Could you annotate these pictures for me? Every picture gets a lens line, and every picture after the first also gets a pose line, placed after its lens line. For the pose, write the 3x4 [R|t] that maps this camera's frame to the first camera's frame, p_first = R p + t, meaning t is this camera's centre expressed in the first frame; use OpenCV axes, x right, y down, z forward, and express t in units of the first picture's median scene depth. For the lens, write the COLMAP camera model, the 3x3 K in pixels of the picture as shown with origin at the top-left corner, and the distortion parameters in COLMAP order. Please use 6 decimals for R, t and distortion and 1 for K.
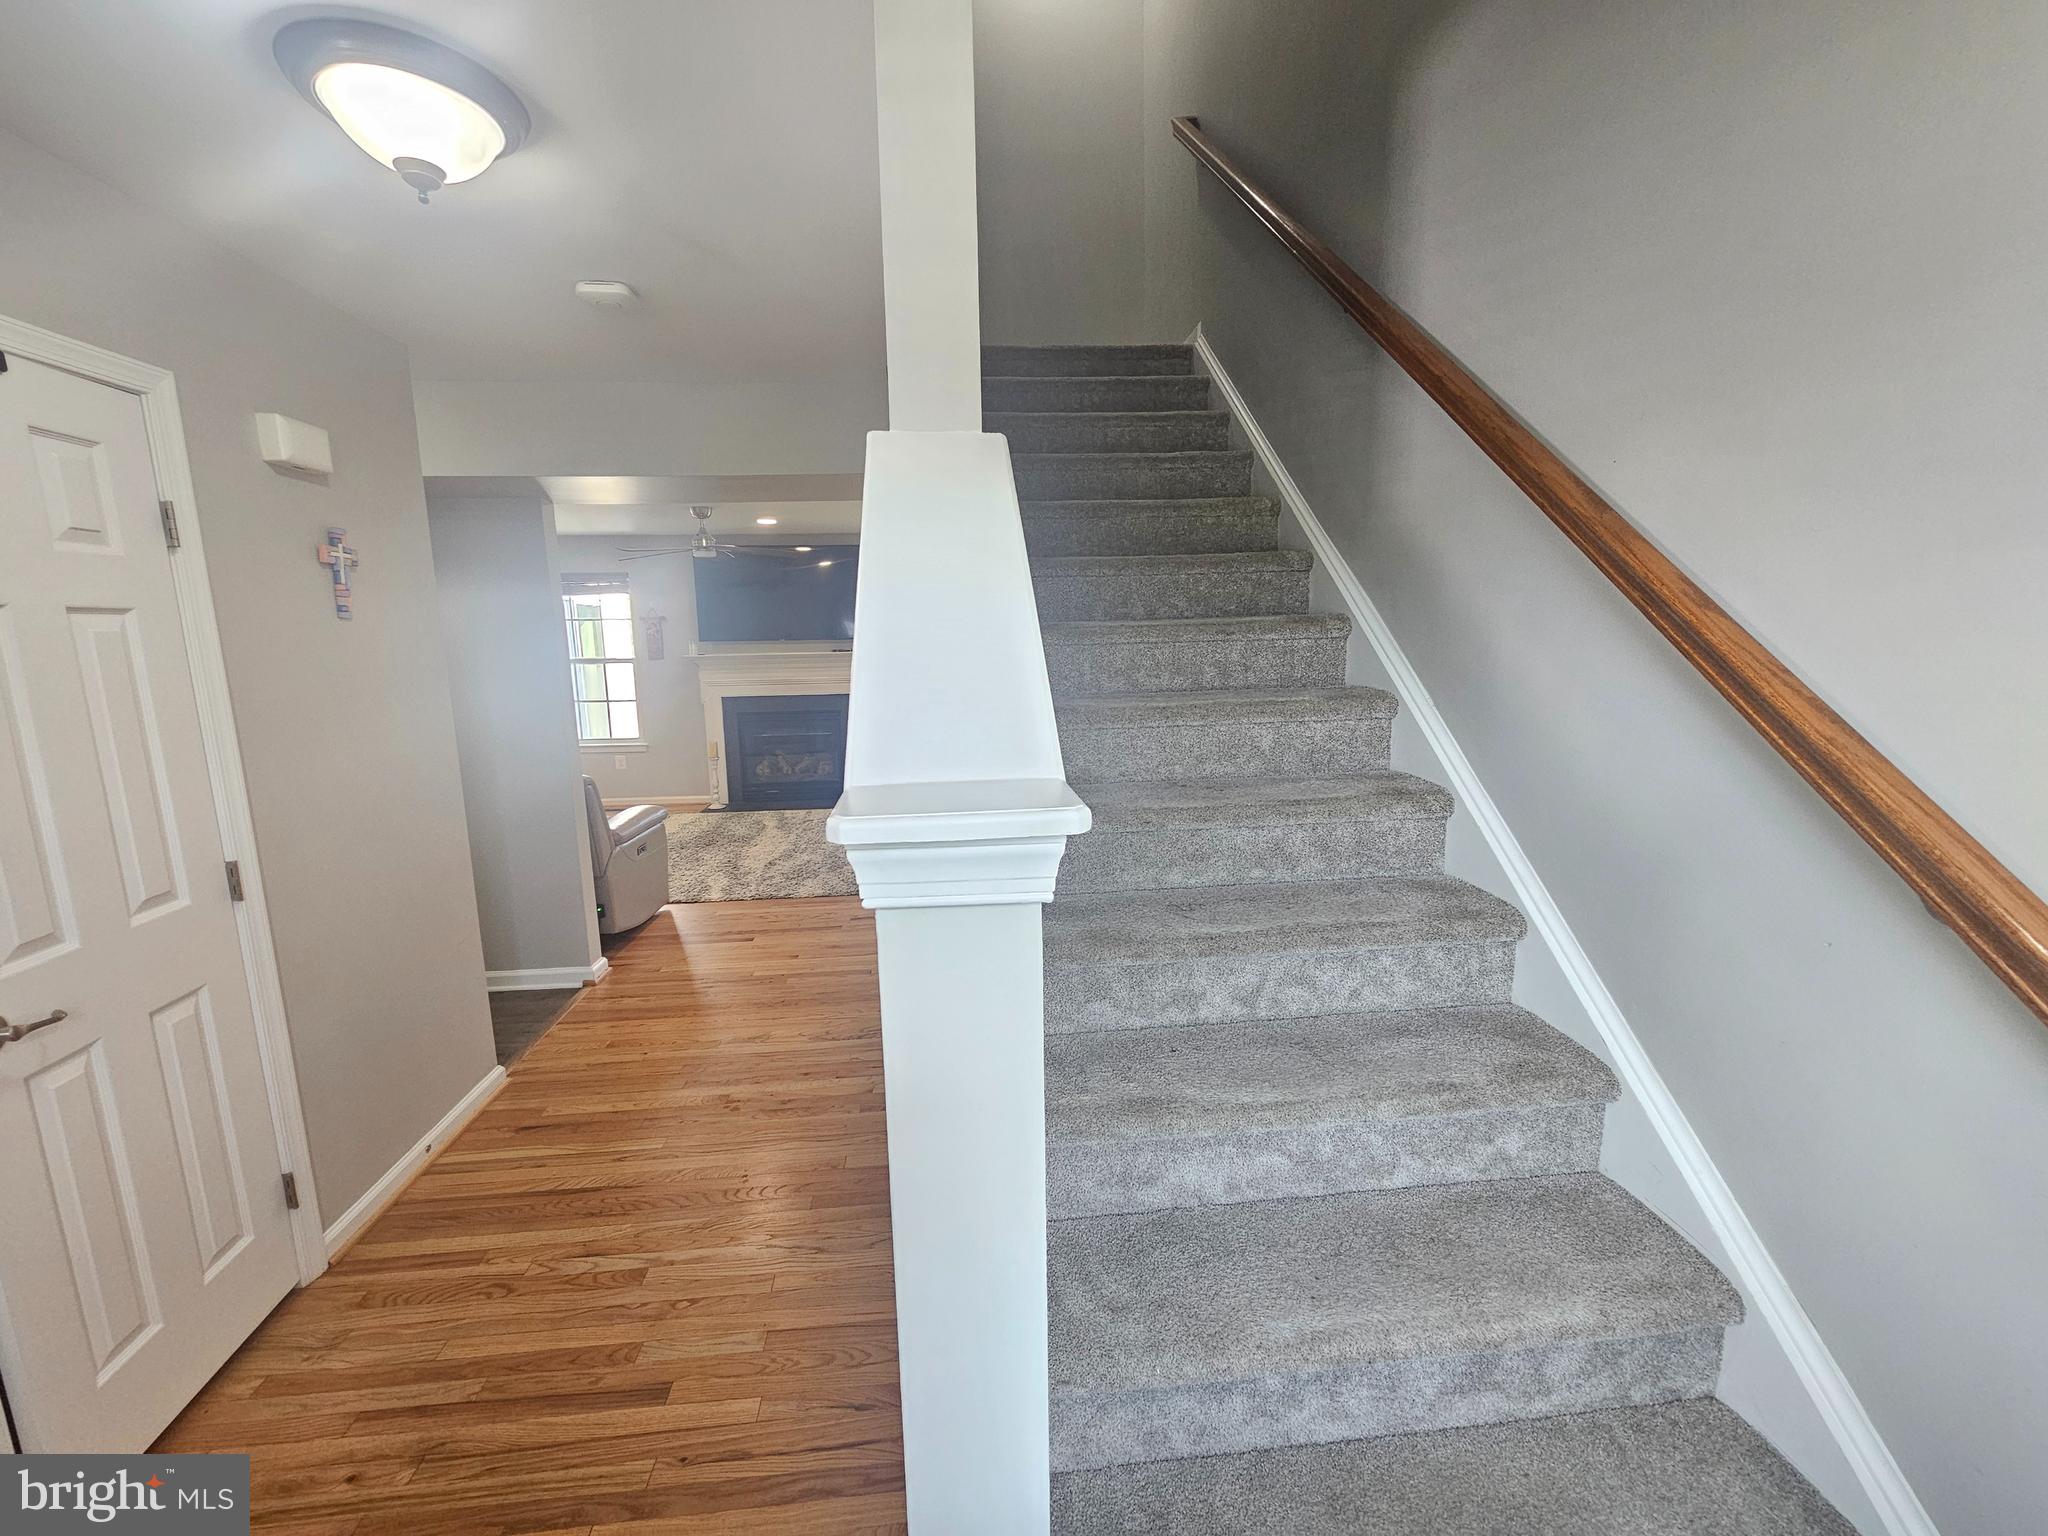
lens RADIAL K [[835.7, 0, 1030.7], [0, 835.7, 769.0], [0, 0, 1]] dist [-0.002205, -0.000182]
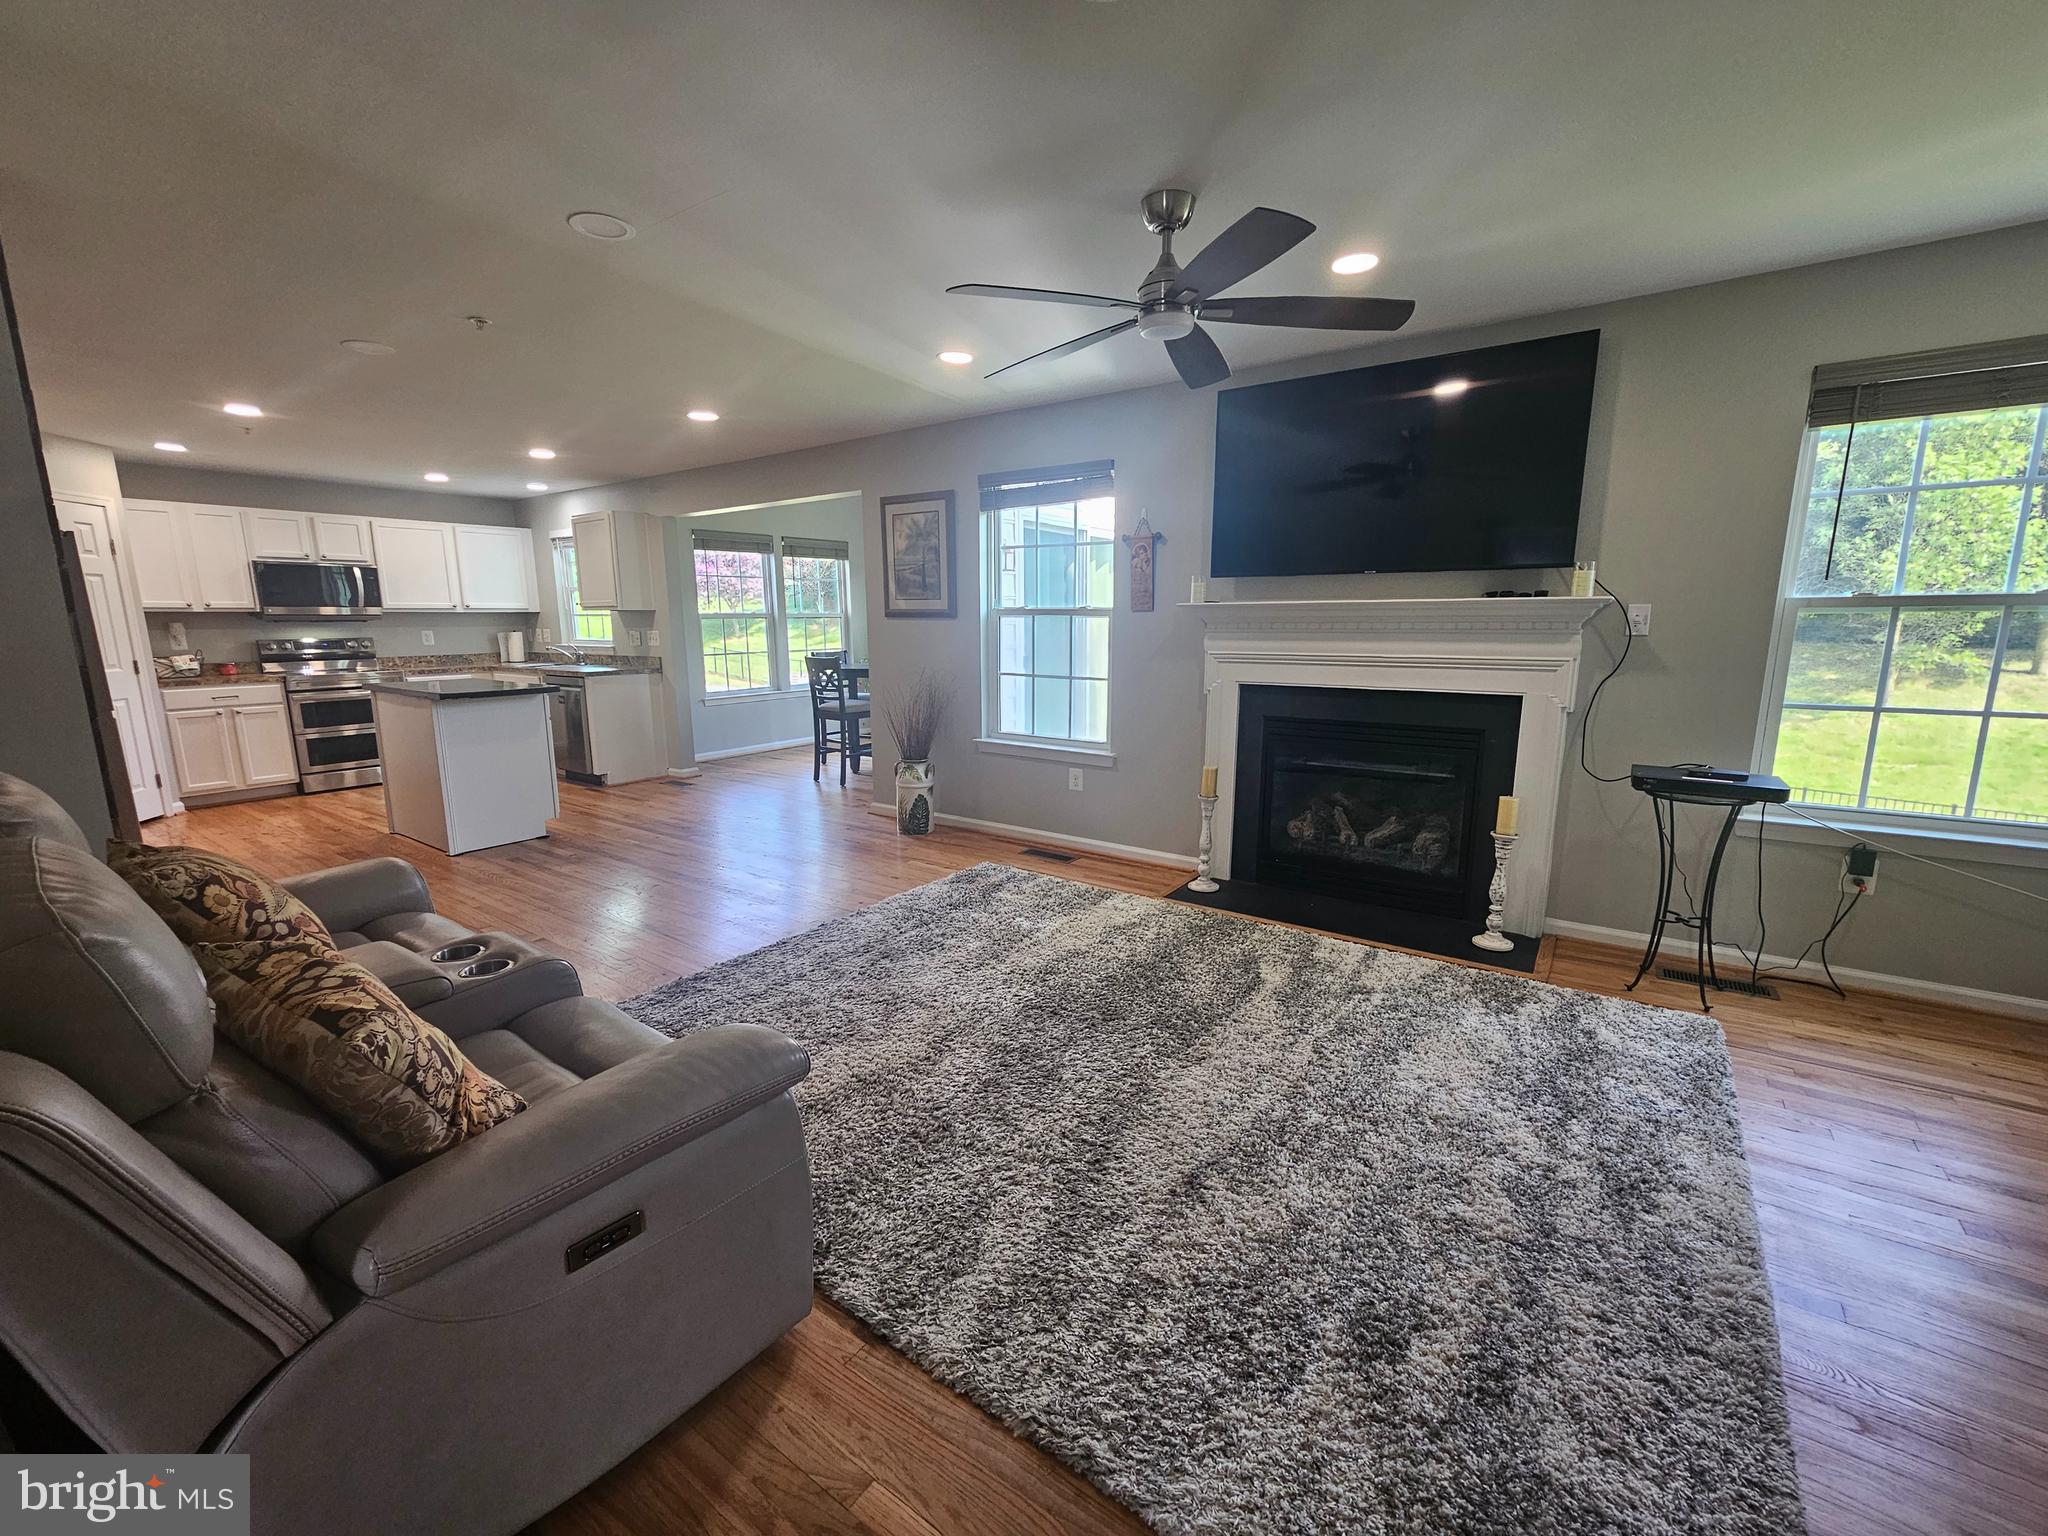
lens RADIAL K [[835.7, 0, 1018.9], [0, 835.7, 775.4], [0, 0, 1]] dist [-0.002205, -0.000182]
pose [[0.742722, 0.136906, -0.655455, -0.120726], [-0.114322, 0.990429, 0.077331, -0.054639], [0.659769, 0.017497, 0.751265, 0.517856]]
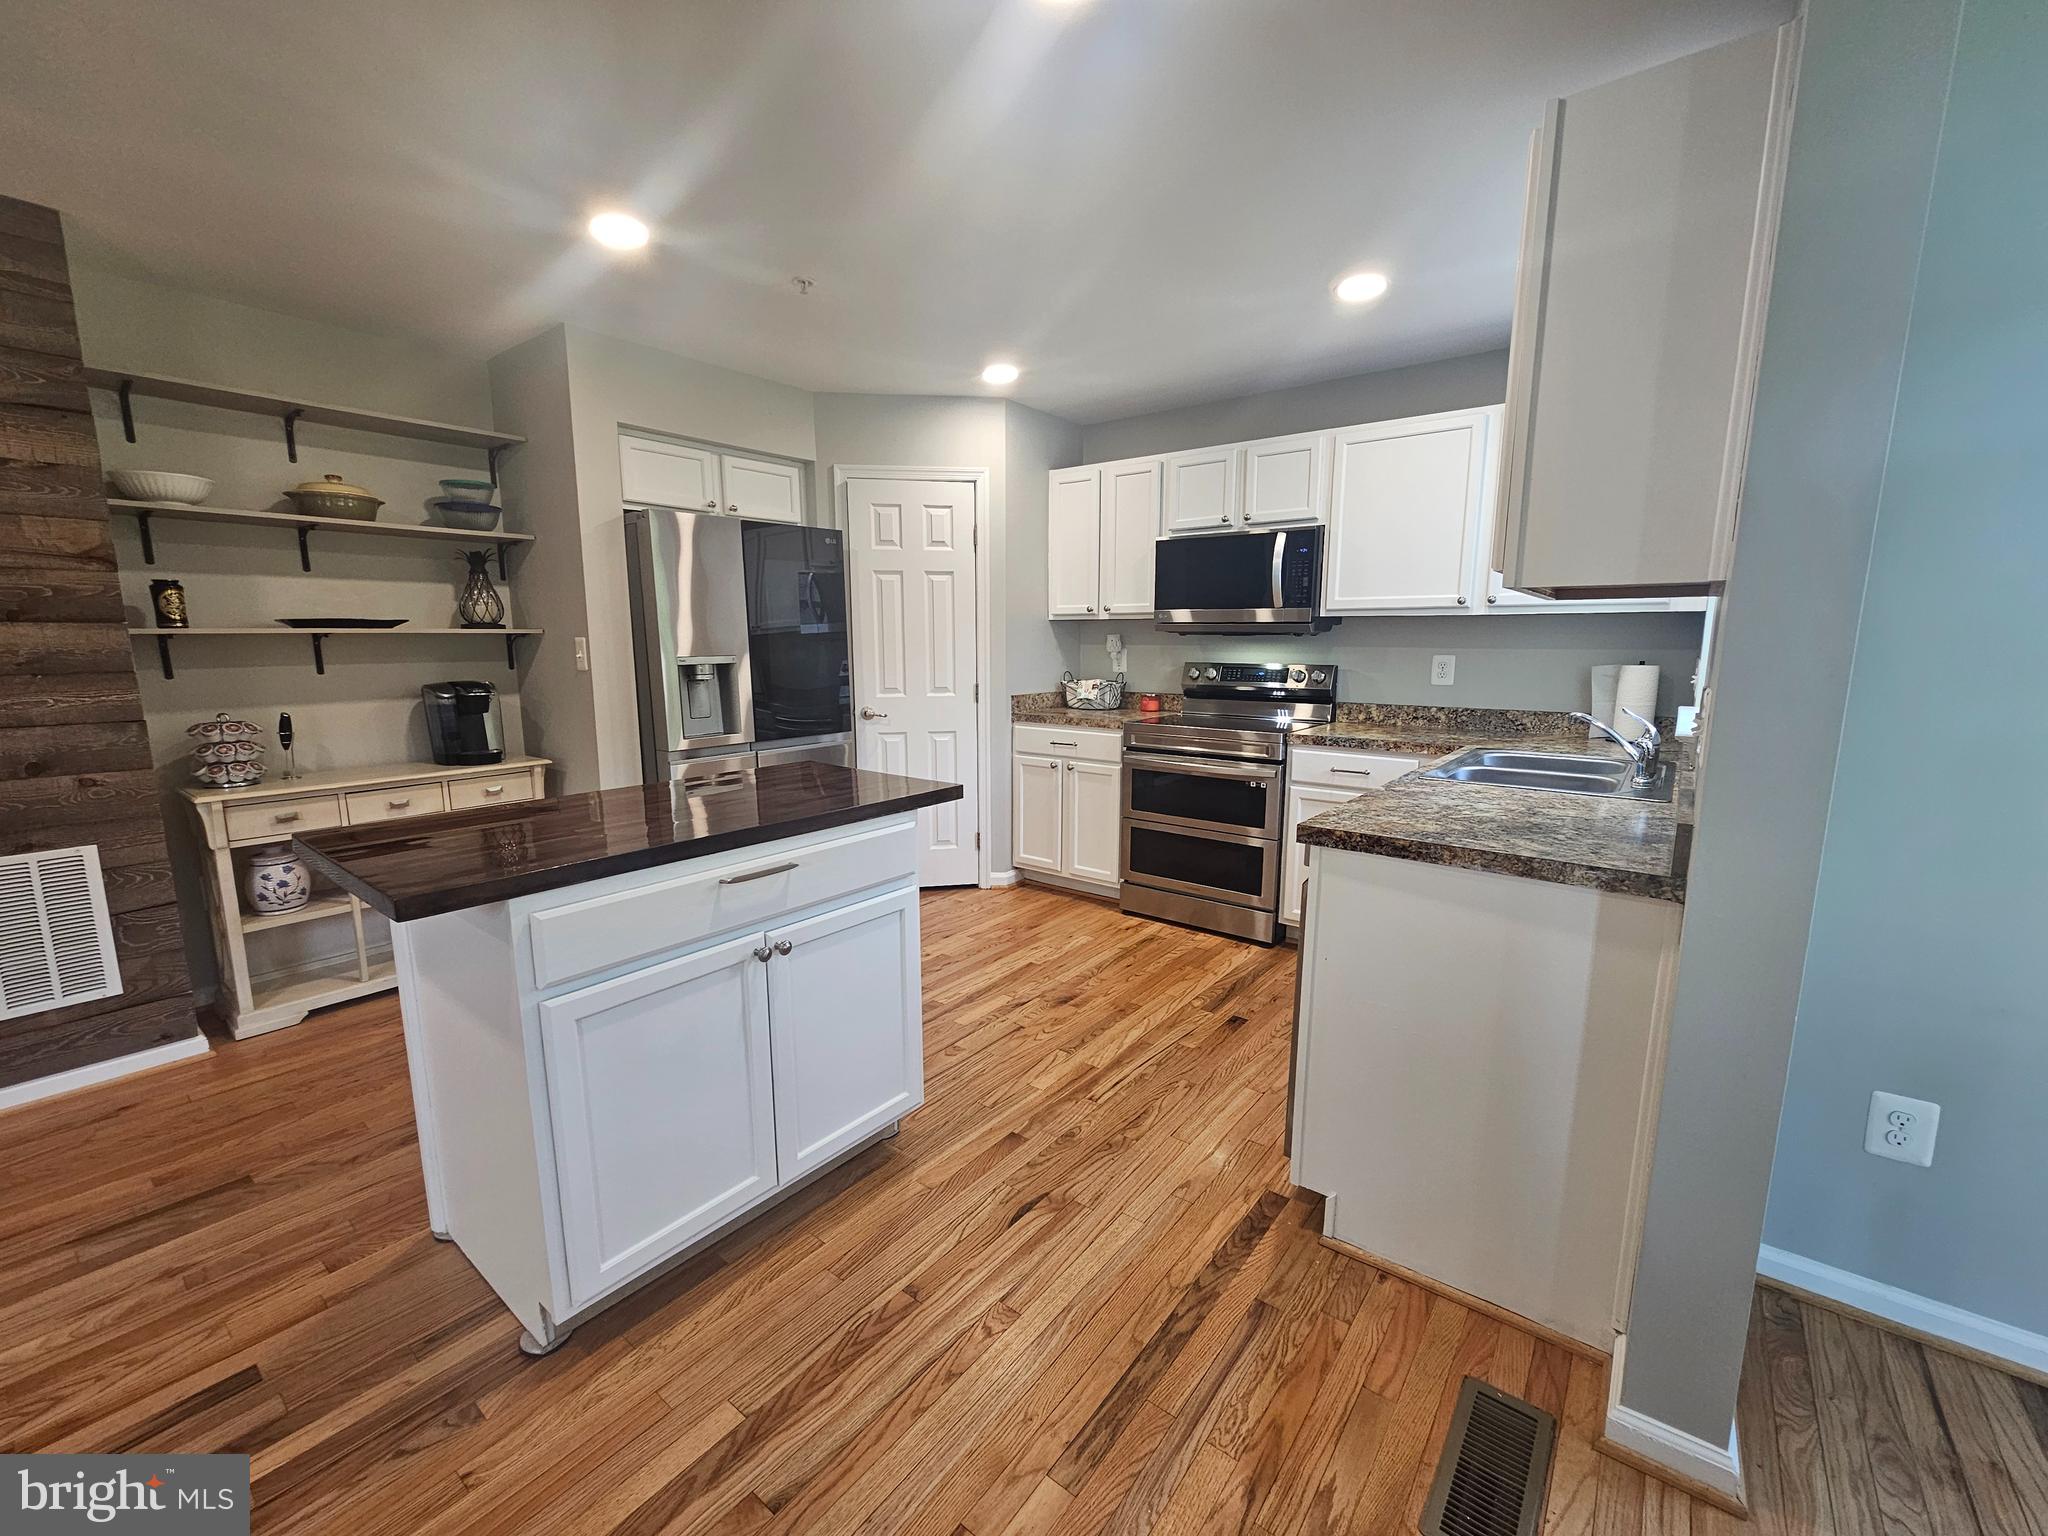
lens RADIAL K [[835.7, 0, 1029.8], [0, 835.7, 770.2], [0, 0, 1]] dist [-0.002205, -0.000182]
pose [[-0.700446, 0.127194, -0.702280, -0.825999], [-0.104753, 0.955013, 0.277447, -0.113798], [0.705977, 0.267902, -0.655611, 0.967780]]
